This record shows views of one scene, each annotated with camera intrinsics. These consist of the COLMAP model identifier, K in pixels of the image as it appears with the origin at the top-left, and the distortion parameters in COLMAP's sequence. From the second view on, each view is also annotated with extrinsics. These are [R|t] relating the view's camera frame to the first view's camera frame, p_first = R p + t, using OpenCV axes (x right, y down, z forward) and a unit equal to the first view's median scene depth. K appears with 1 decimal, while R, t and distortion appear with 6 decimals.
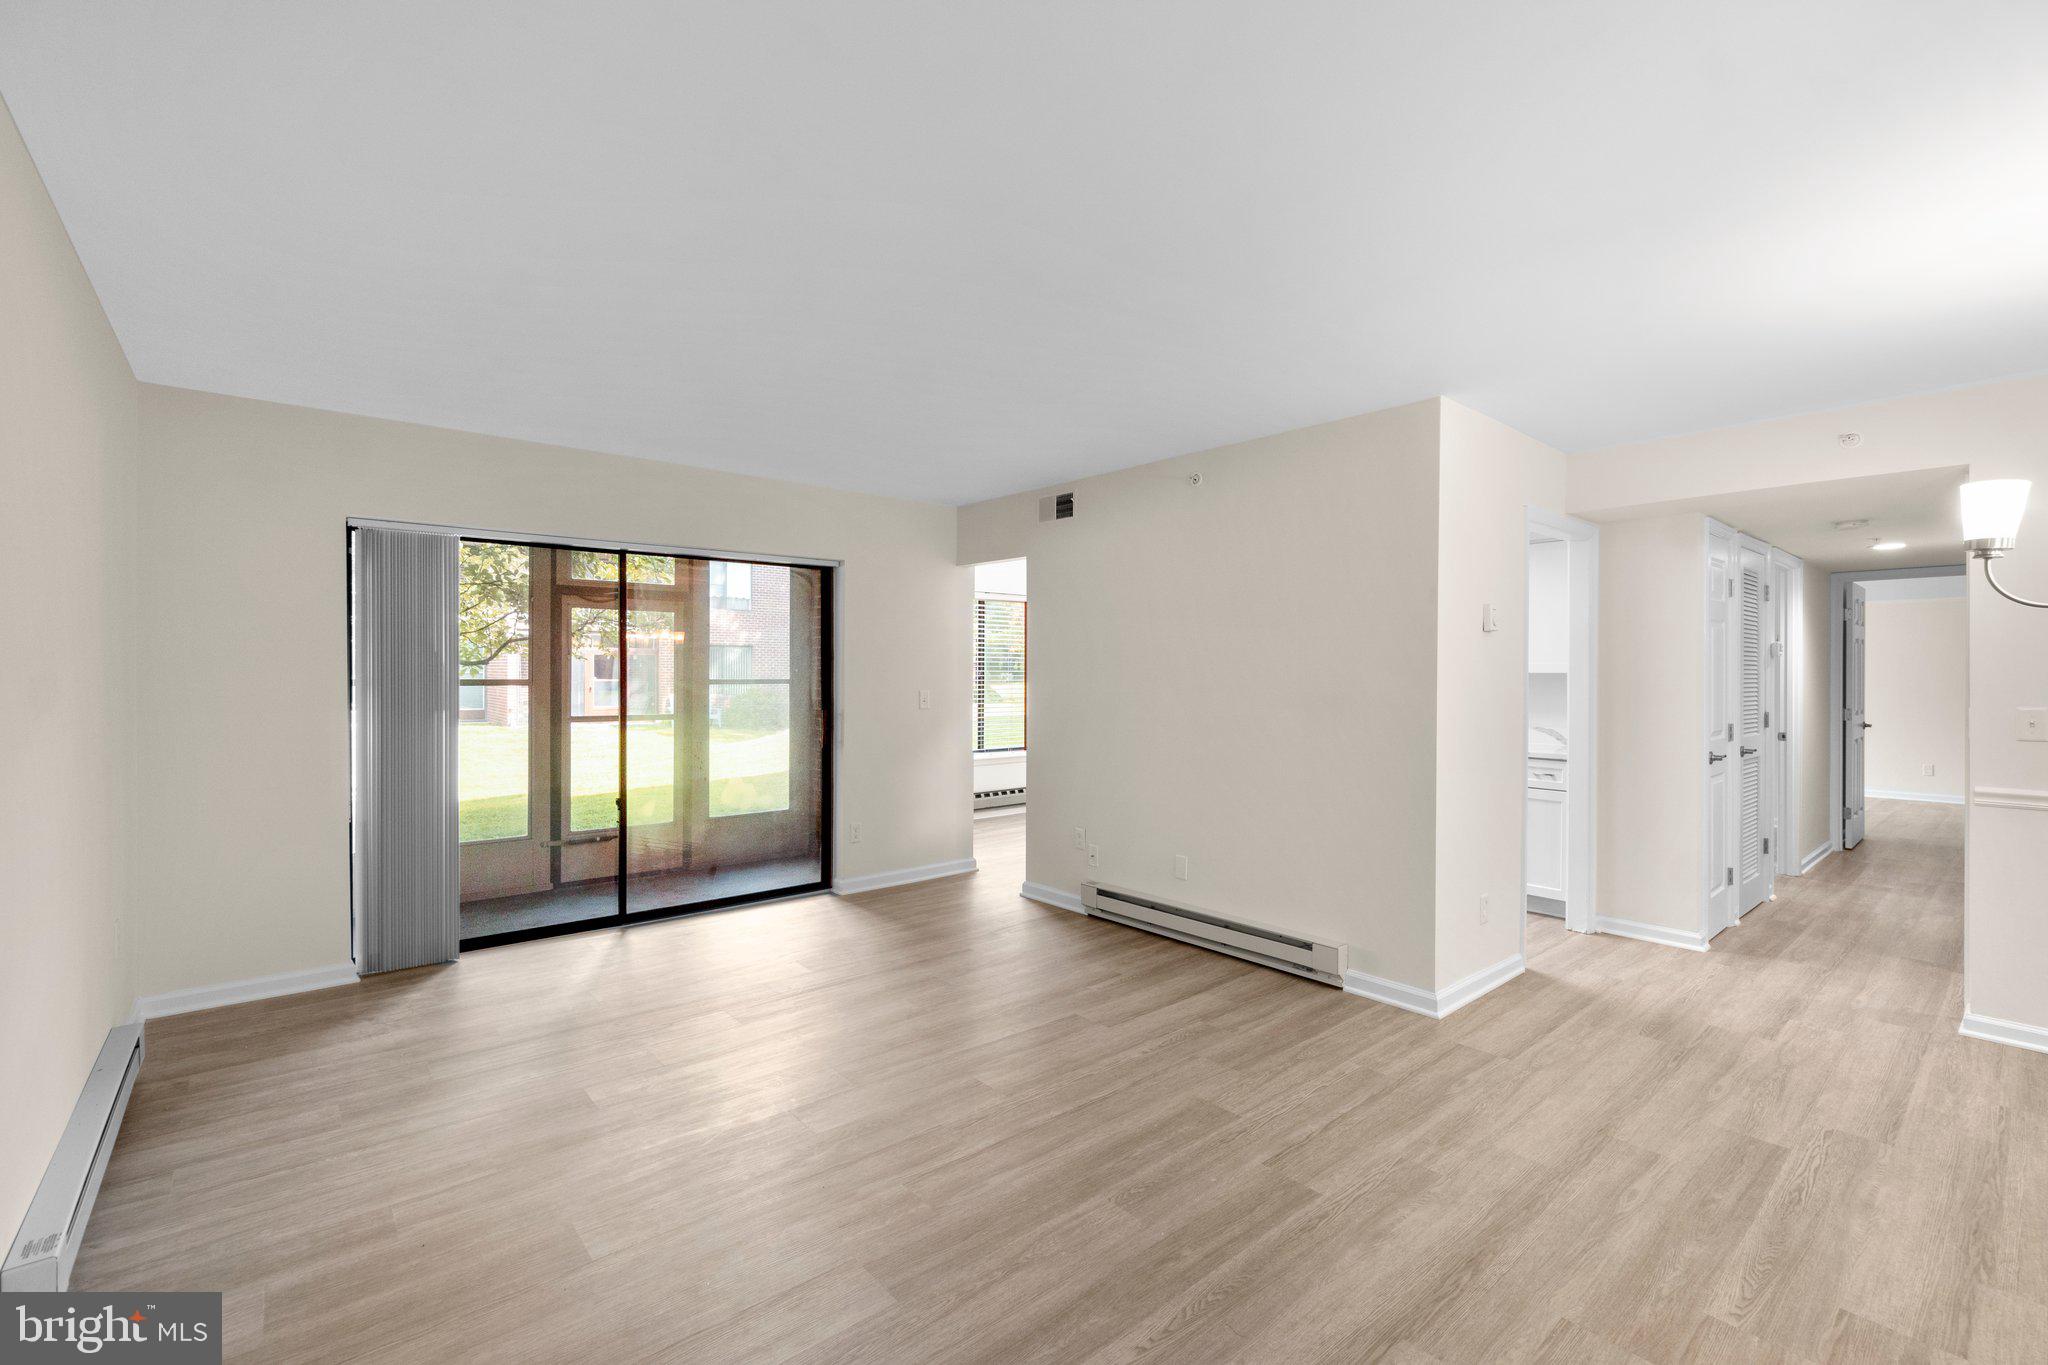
lens RADIAL K [[880.3, 0, 1016.3], [0, 880.3, 677.2], [0, 0, 1]] dist [-0.011000, 0.004346]
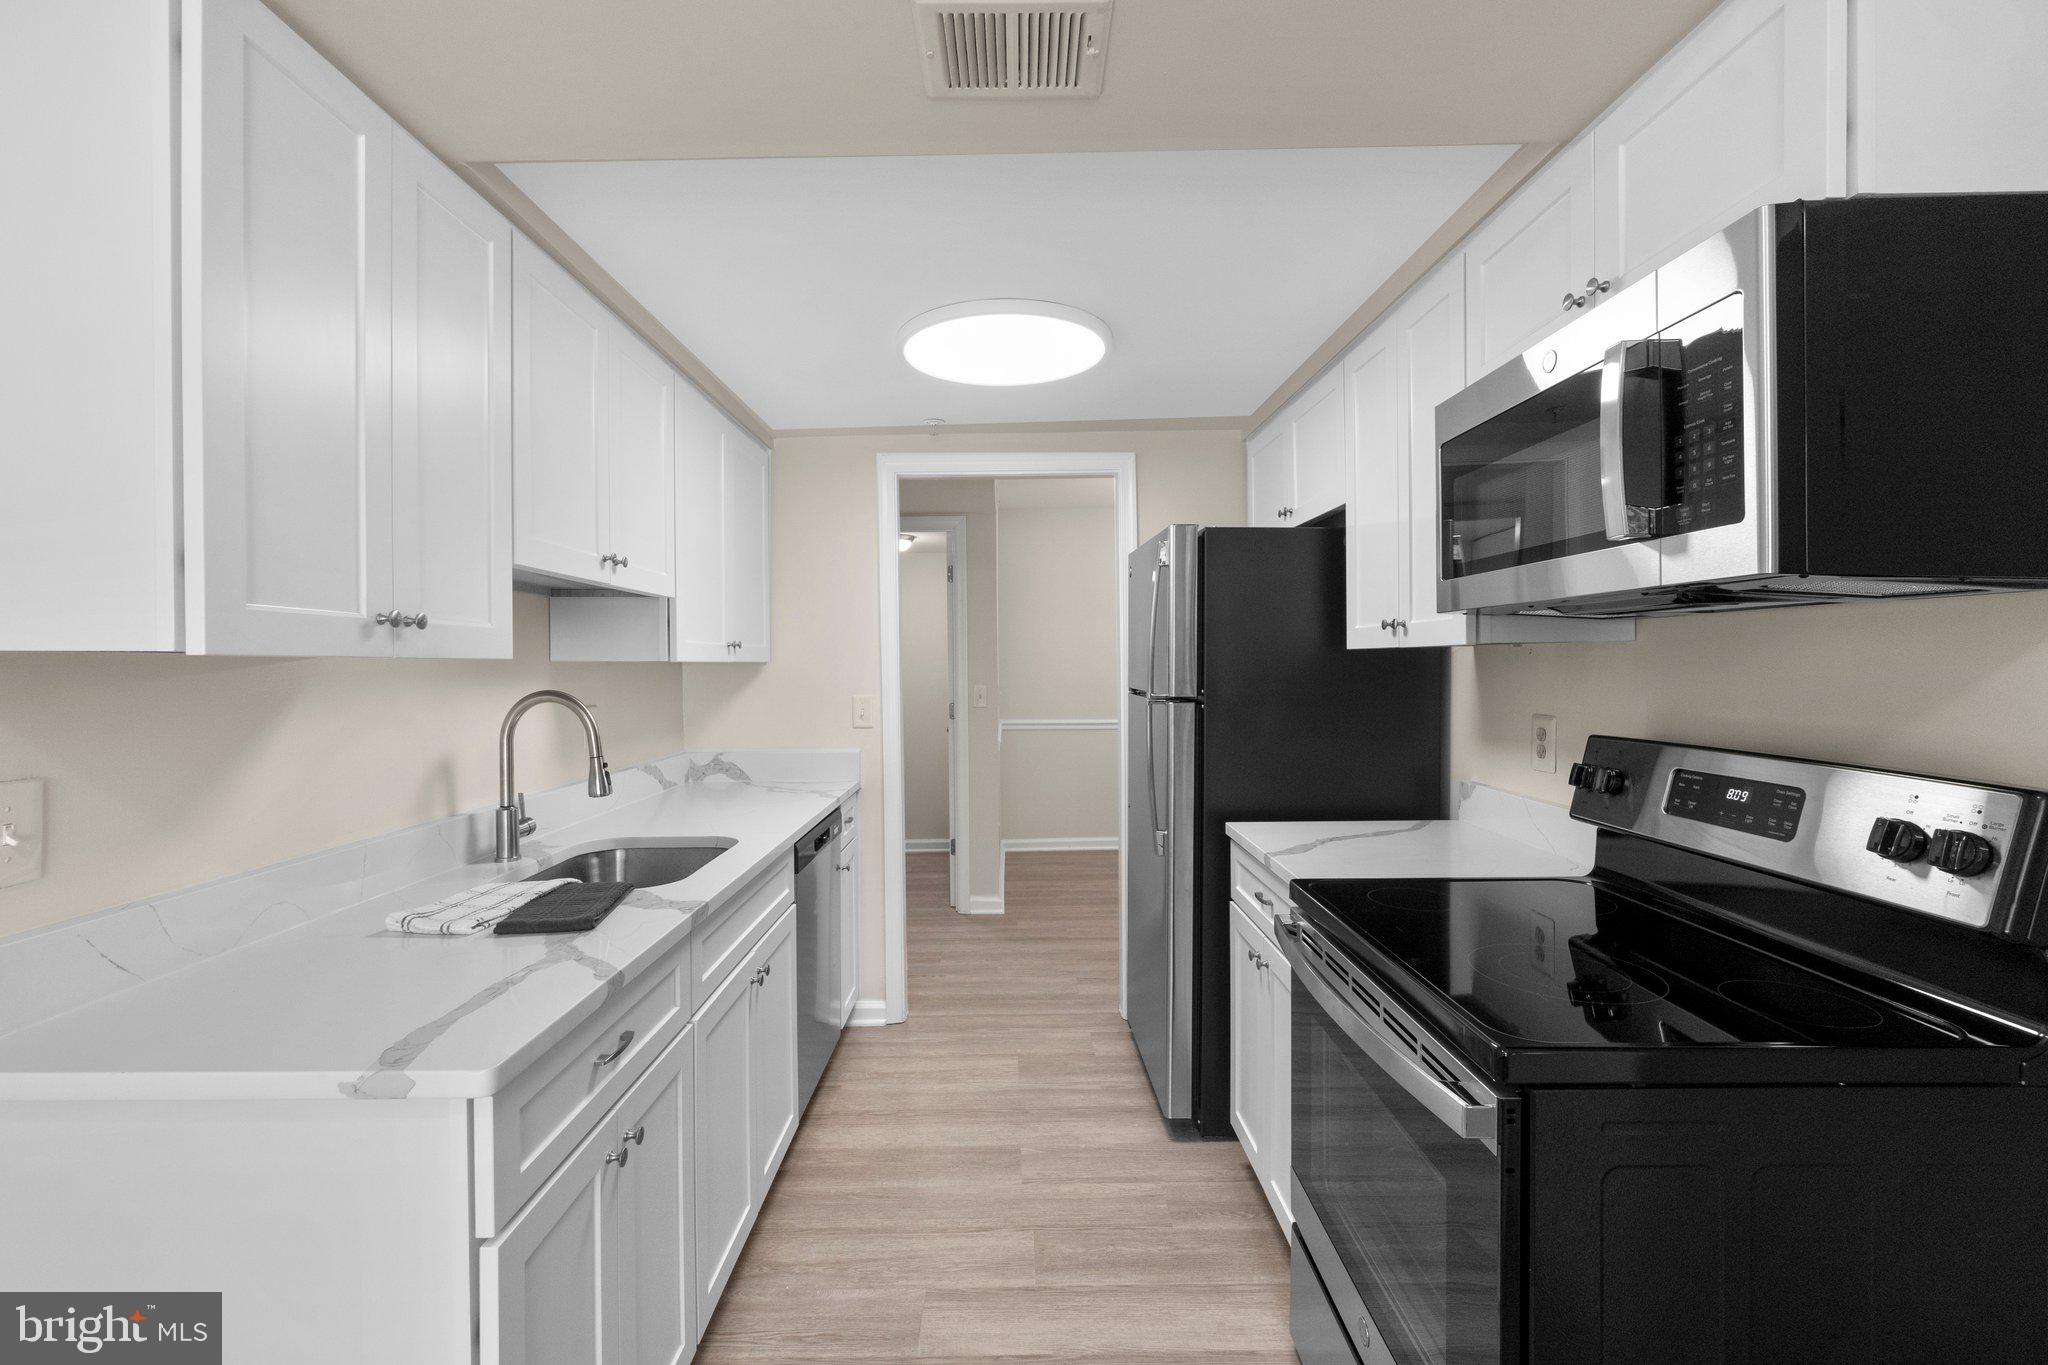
lens RADIAL K [[878.9, 0, 999.6], [0, 878.9, 676.2], [0, 0, 1]] dist [-0.009729, 0.000215]
pose [[-0.758199, -0.003515, 0.652014, 0.138283], [0.011043, 0.999773, 0.018231, -0.006472], [-0.651930, 0.021023, -0.757988, 1.953954]]
